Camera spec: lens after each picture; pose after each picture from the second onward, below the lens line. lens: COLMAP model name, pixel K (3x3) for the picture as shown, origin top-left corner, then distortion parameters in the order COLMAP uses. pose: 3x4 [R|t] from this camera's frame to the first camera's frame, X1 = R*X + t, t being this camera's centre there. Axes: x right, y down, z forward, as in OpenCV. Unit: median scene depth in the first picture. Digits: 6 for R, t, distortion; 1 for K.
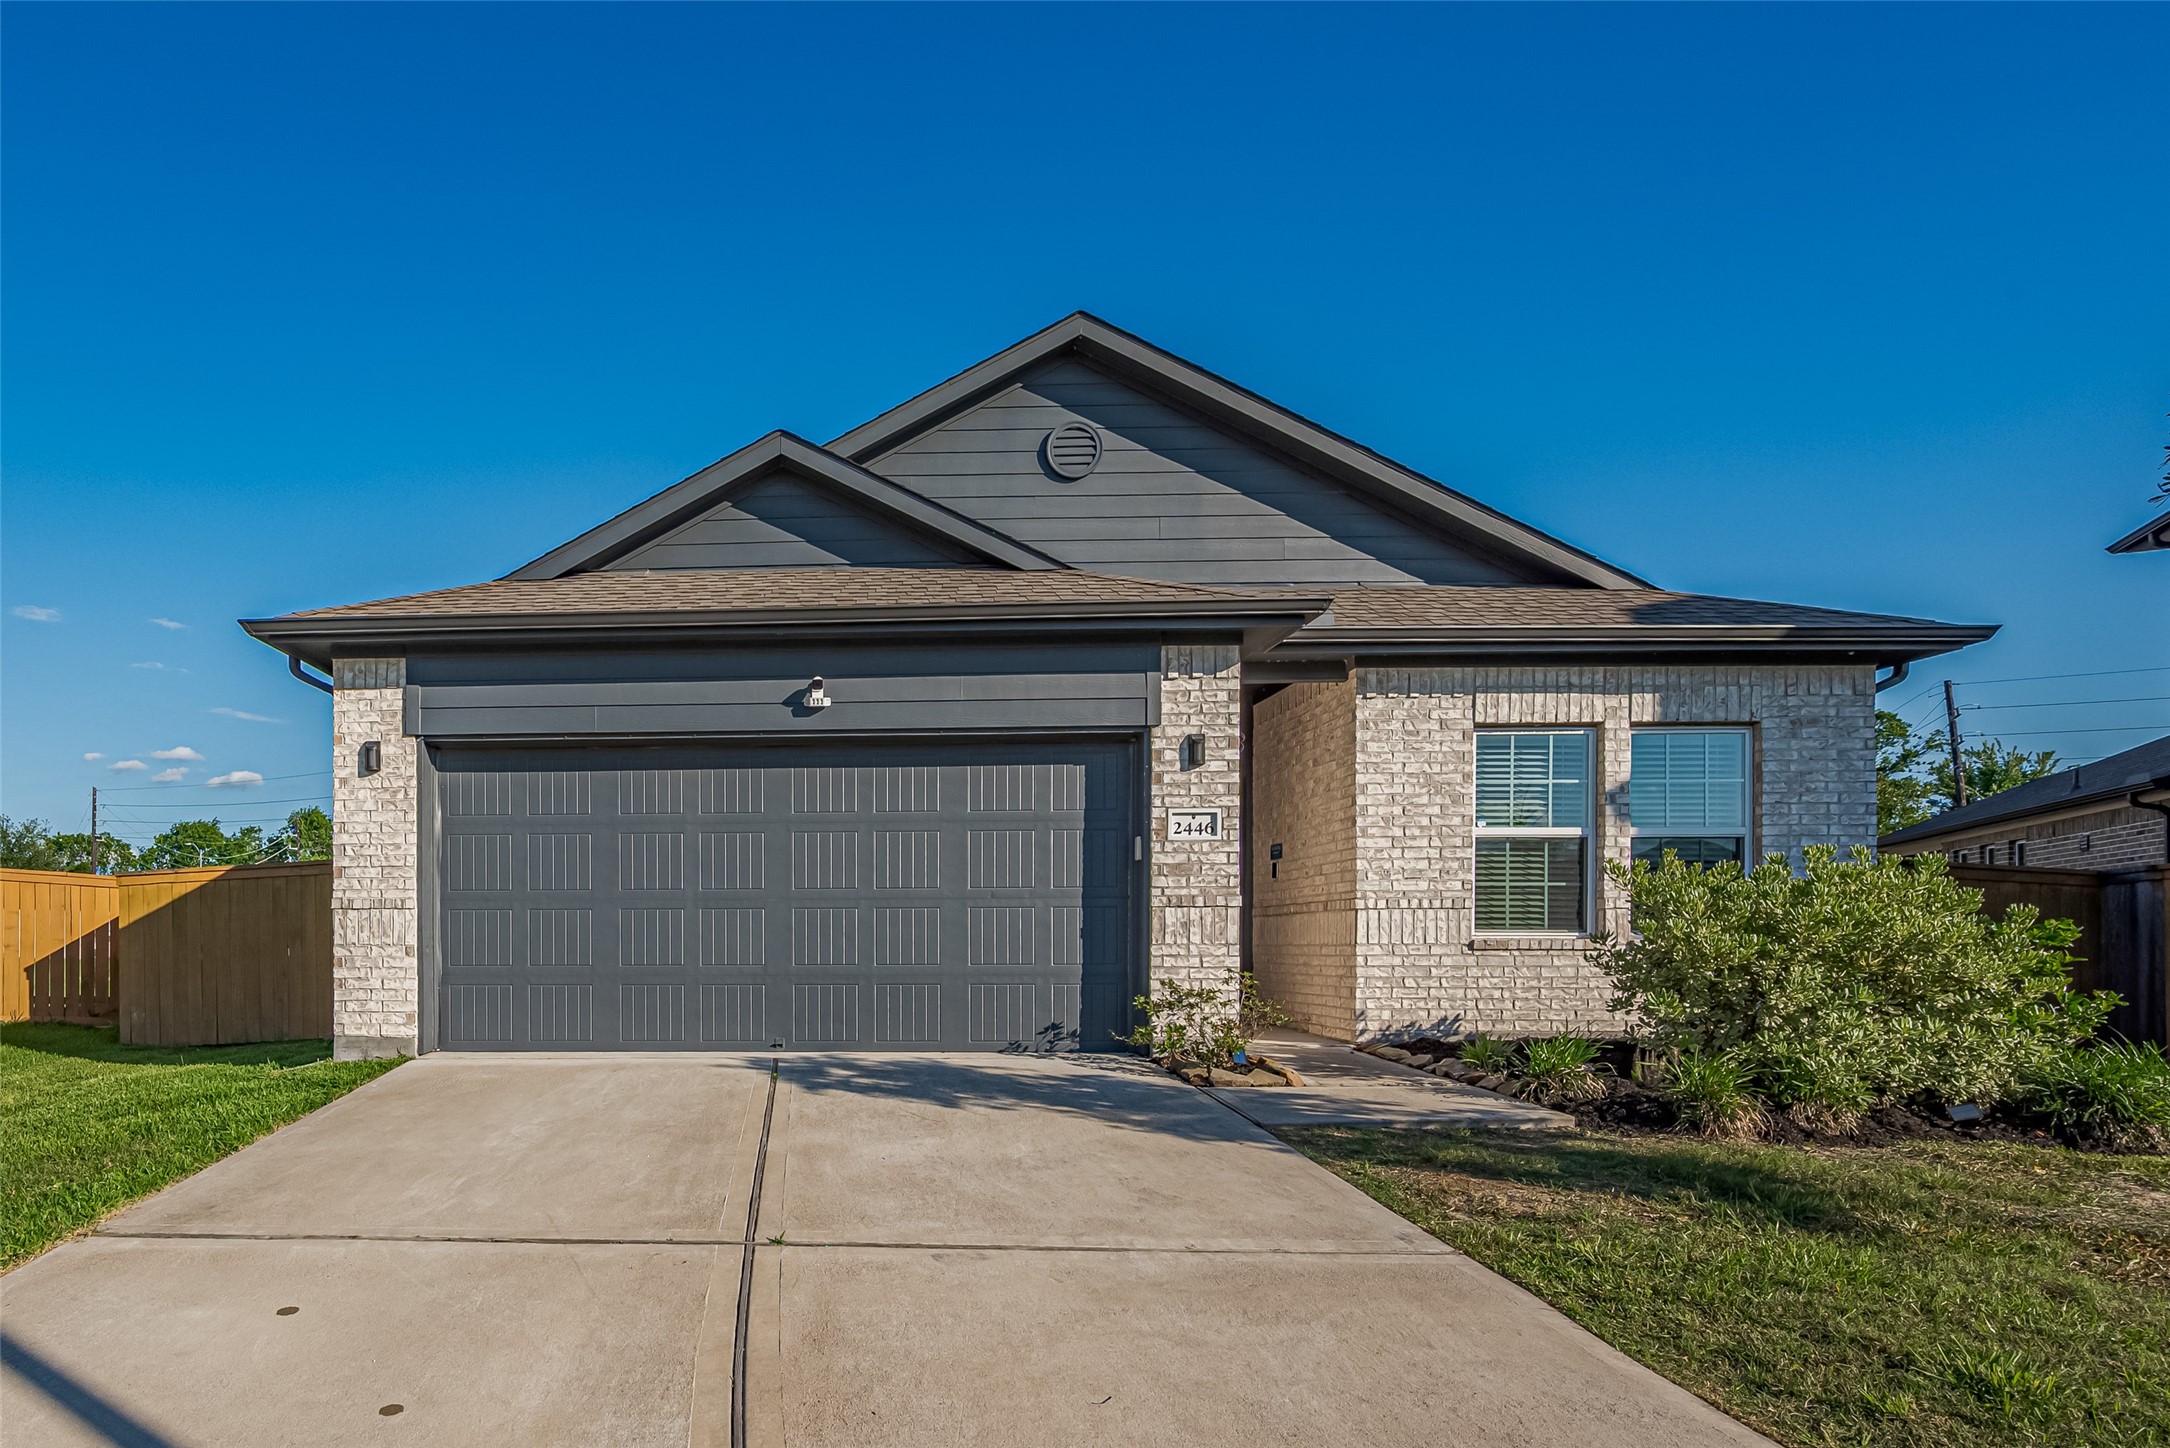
lens RADIAL K [[875.6, 0, 1040.7], [0, 875.6, 817.3], [0, 0, 1]] dist [-0.003152, -0.000664]
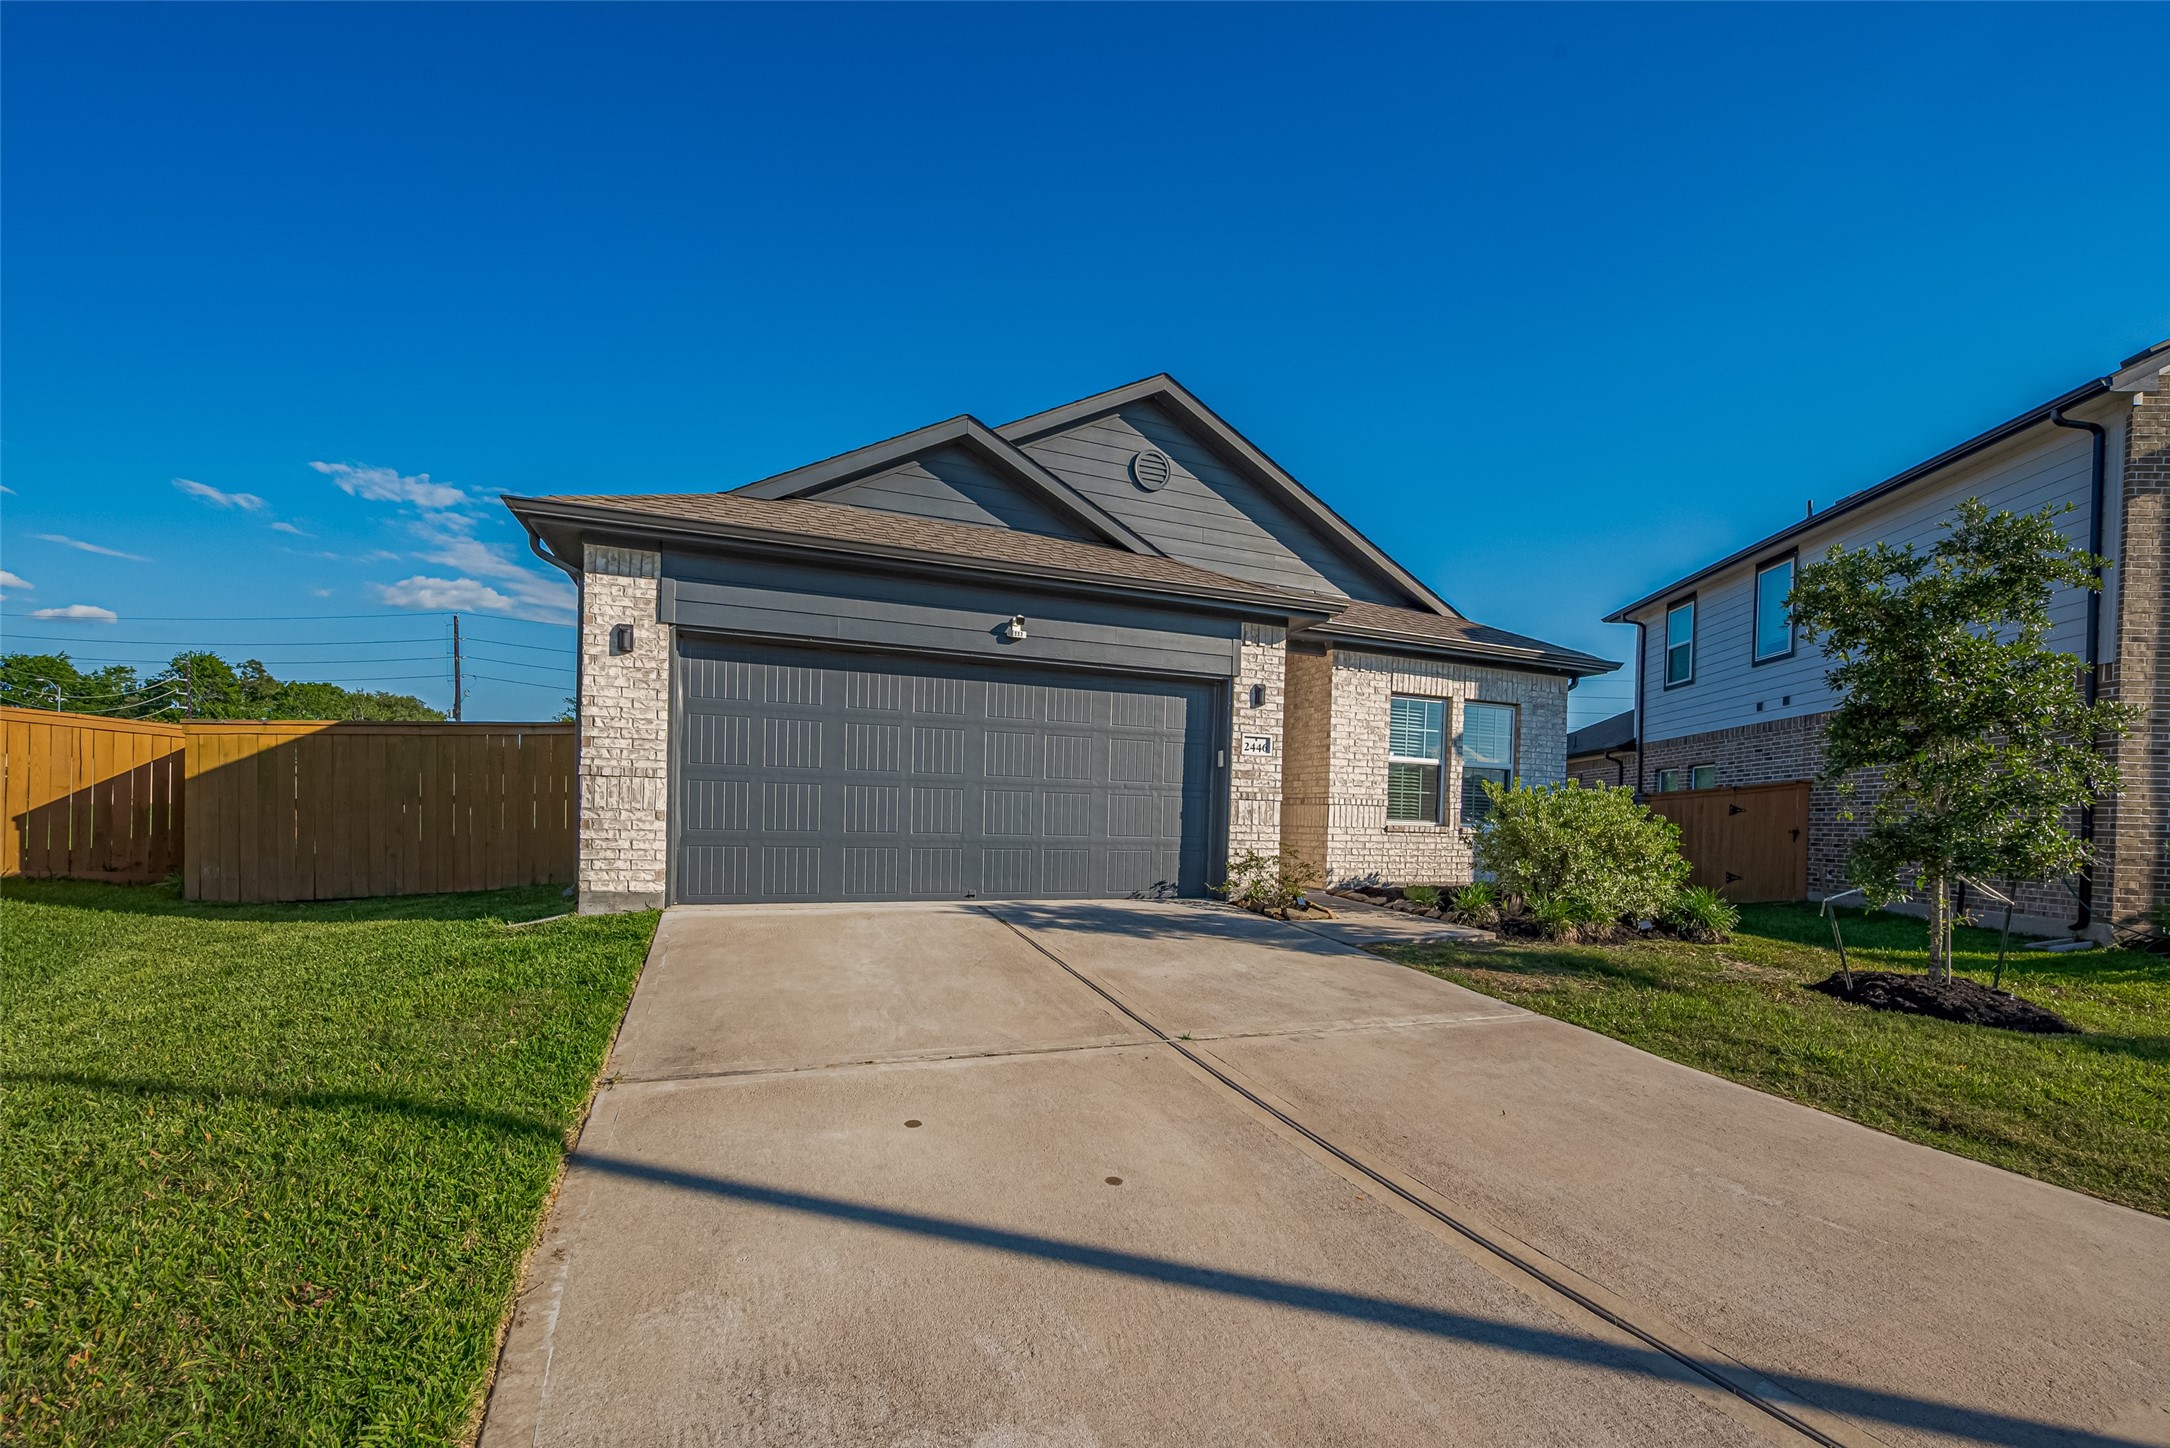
lens RADIAL K [[651.1, 0, 1083.3], [0, 651.1, 727.8], [0, 0, 1]] dist [-0.004562, -0.000039]
pose [[0.948234, 0.069207, 0.309939, -0.443972], [-0.072905, 0.997339, 0.000348, 0.000708], [-0.309090, -0.022926, 0.950756, 0.039329]]
